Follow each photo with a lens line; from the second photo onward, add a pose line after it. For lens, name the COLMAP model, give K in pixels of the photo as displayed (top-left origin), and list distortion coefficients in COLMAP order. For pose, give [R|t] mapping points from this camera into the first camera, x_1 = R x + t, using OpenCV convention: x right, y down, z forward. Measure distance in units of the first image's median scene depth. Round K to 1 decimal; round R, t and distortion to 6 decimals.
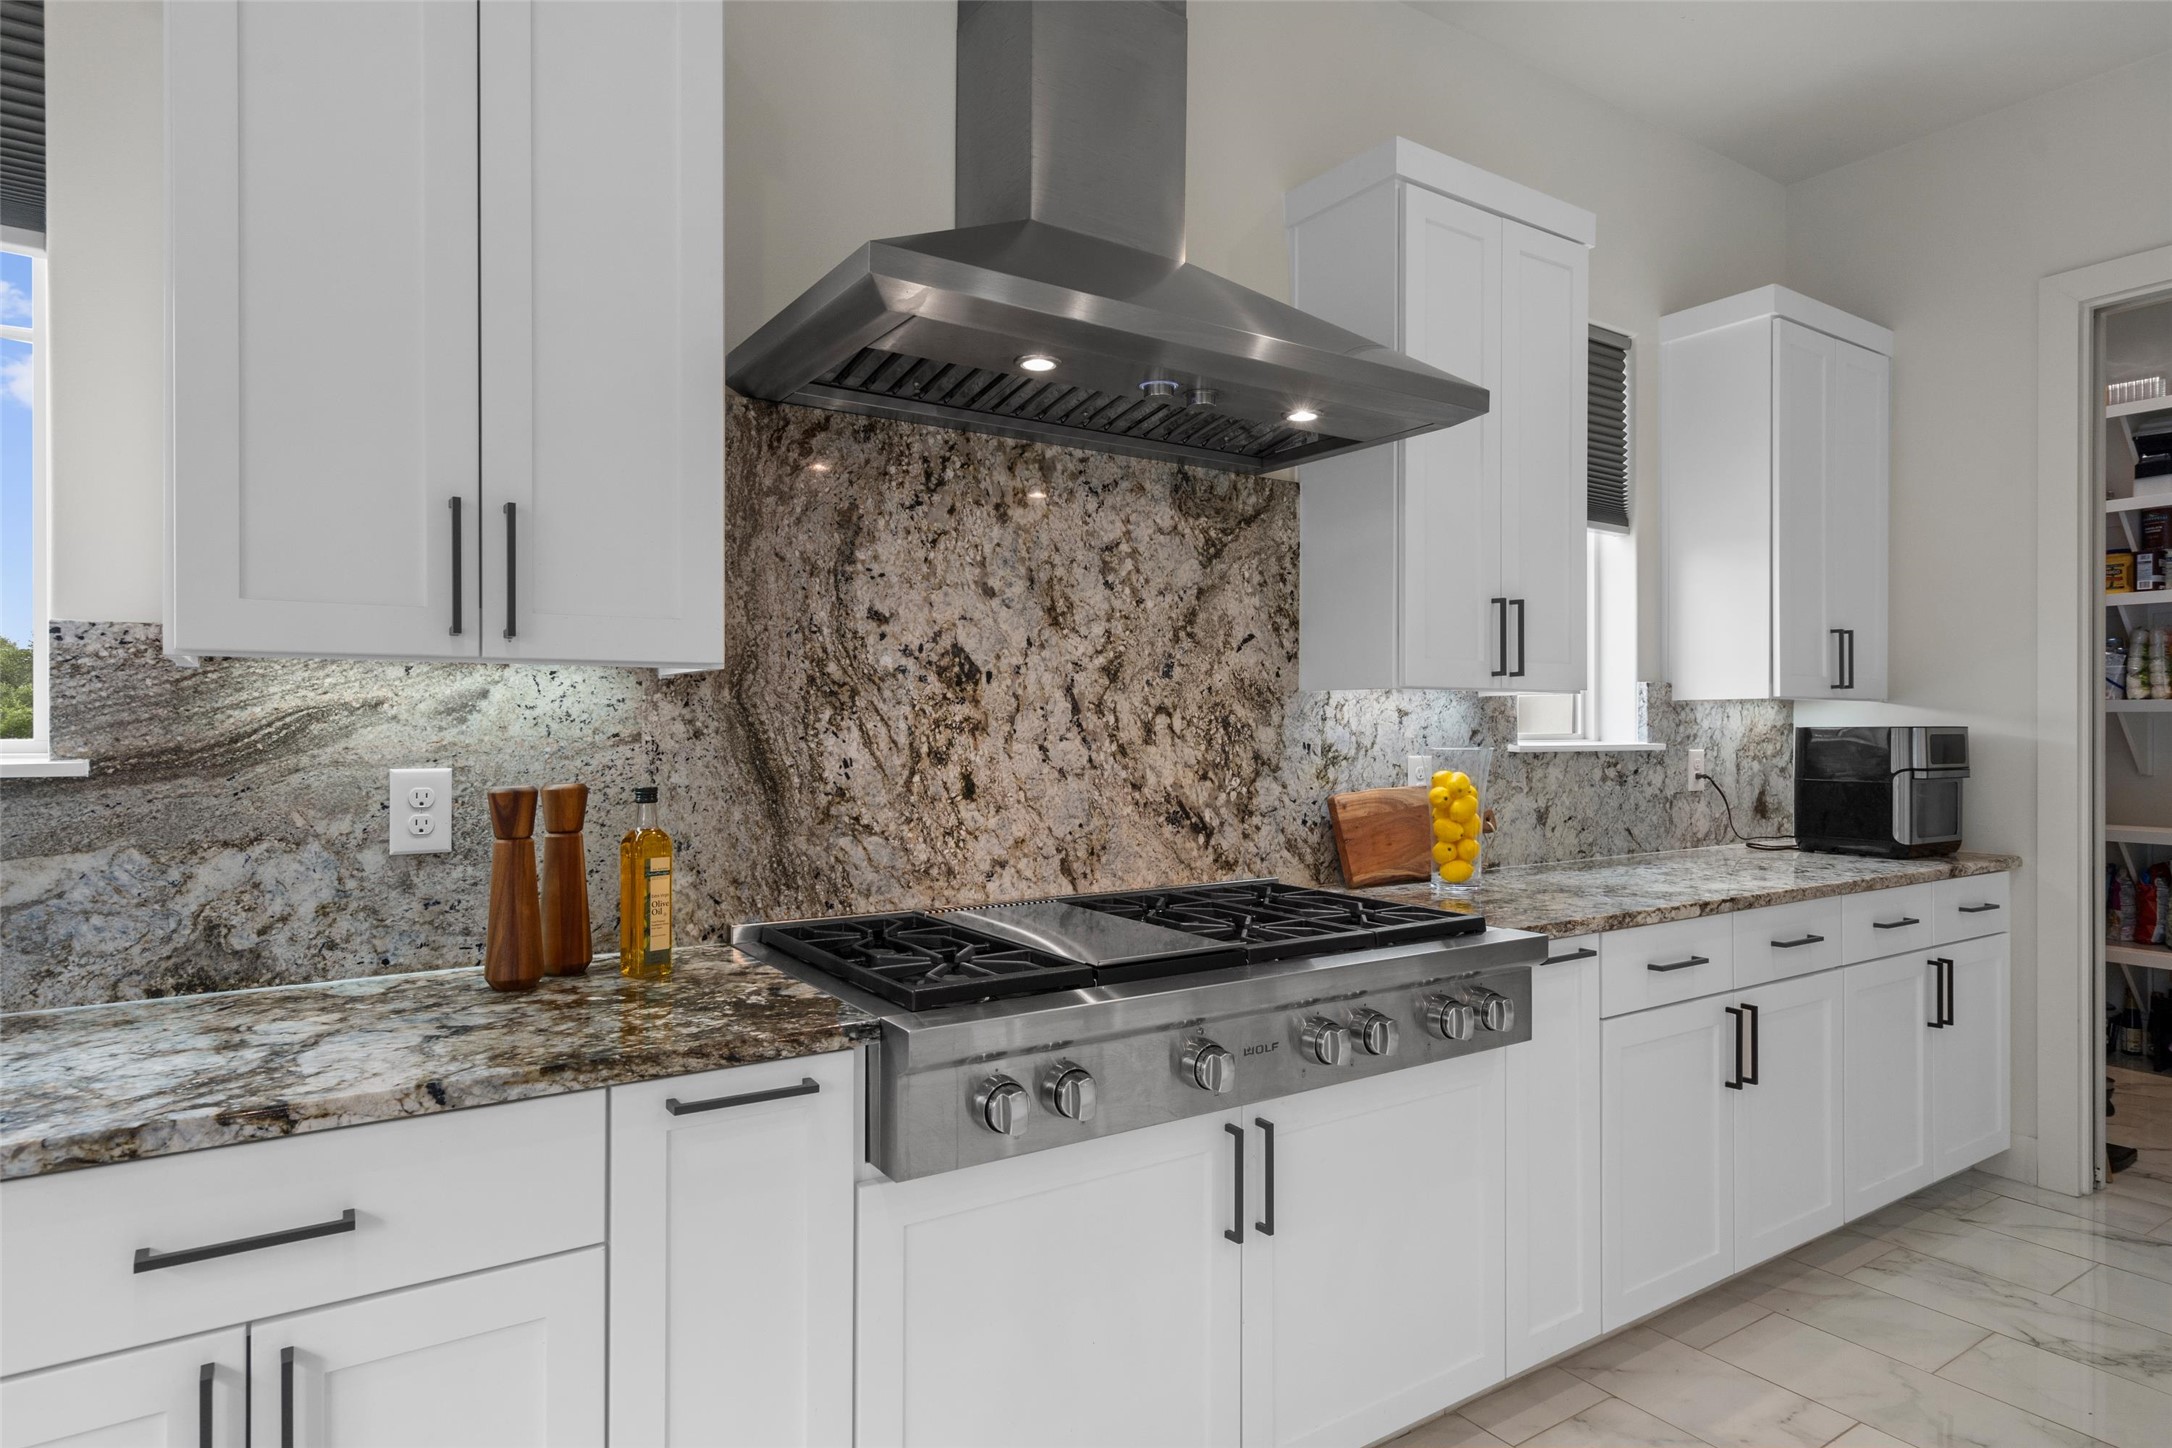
lens RADIAL K [[1192.4, 0, 1083.7], [0, 1192.4, 723.9], [0, 0, 1]] dist [-0.004373, -0.000162]
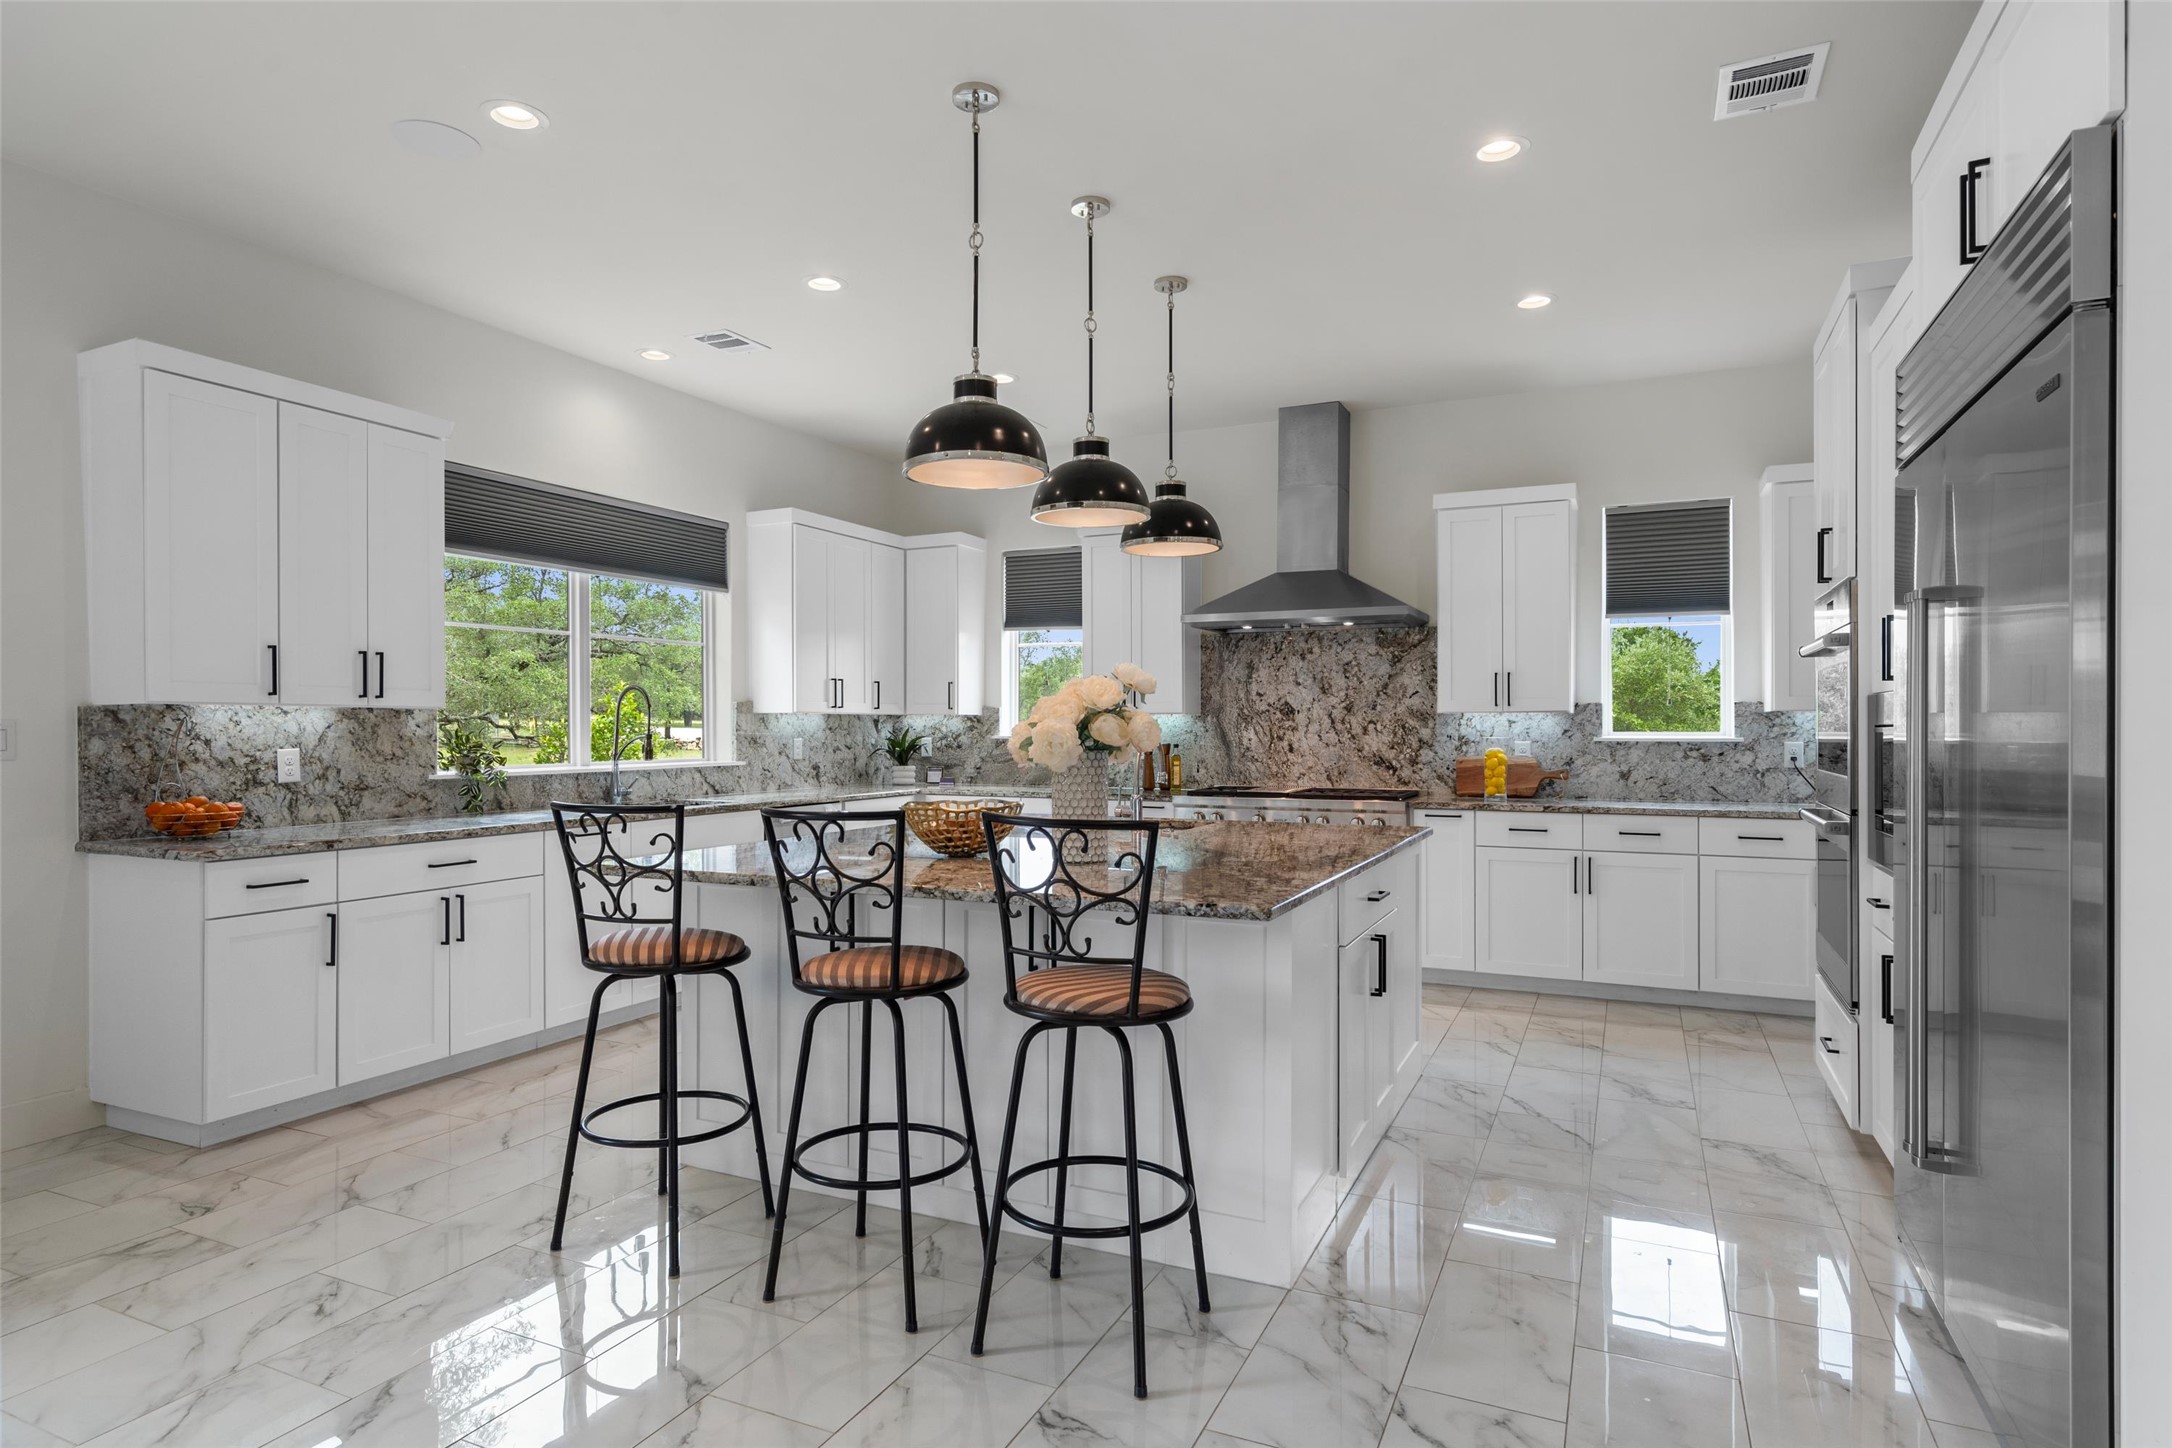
lens RADIAL K [[1192.4, 0, 1082.8], [0, 1192.4, 728.6], [0, 0, 1]] dist [-0.004373, -0.000162]
pose [[0.523031, -0.002841, -0.852309, 2.056557], [0.002207, 0.999996, -0.001979, 0.006916], [0.852311, -0.000846, 0.523035, -0.968818]]
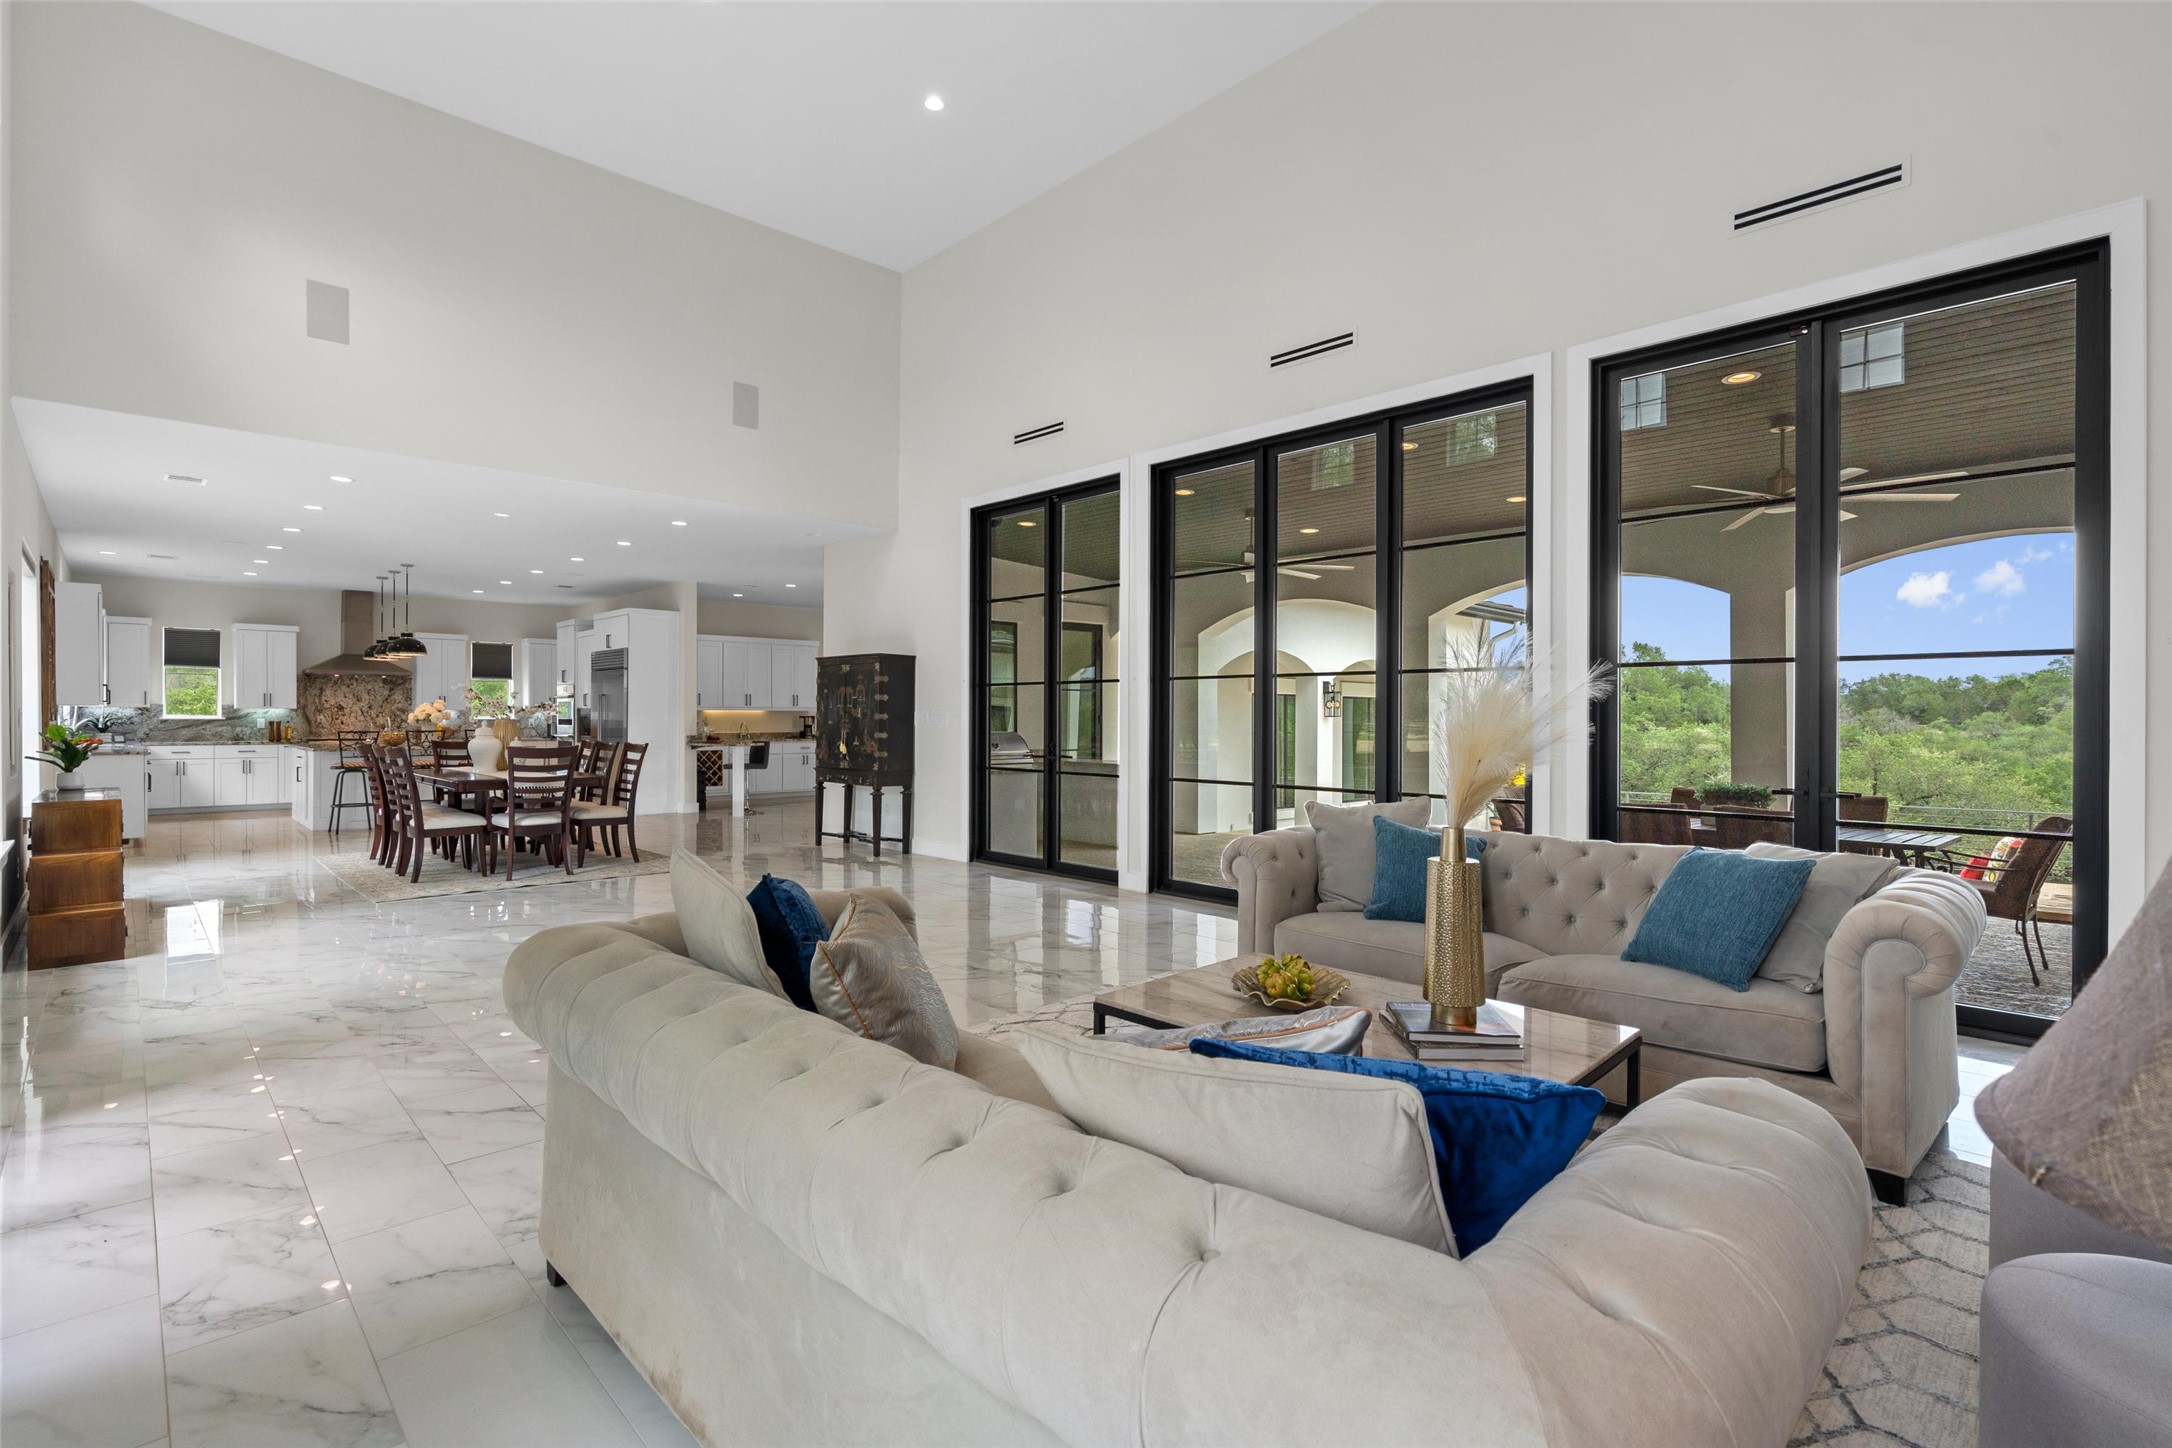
lens RADIAL K [[986.7, 0, 1089.6], [0, 986.7, 722.5], [0, 0, 1]] dist [0.001014, 0.000132]
pose [[0.979969, -0.001653, 0.199145, 3.116874], [0.000025, 0.999967, 0.008177, -0.000498], [-0.199152, -0.008008, 0.979936, -5.754860]]
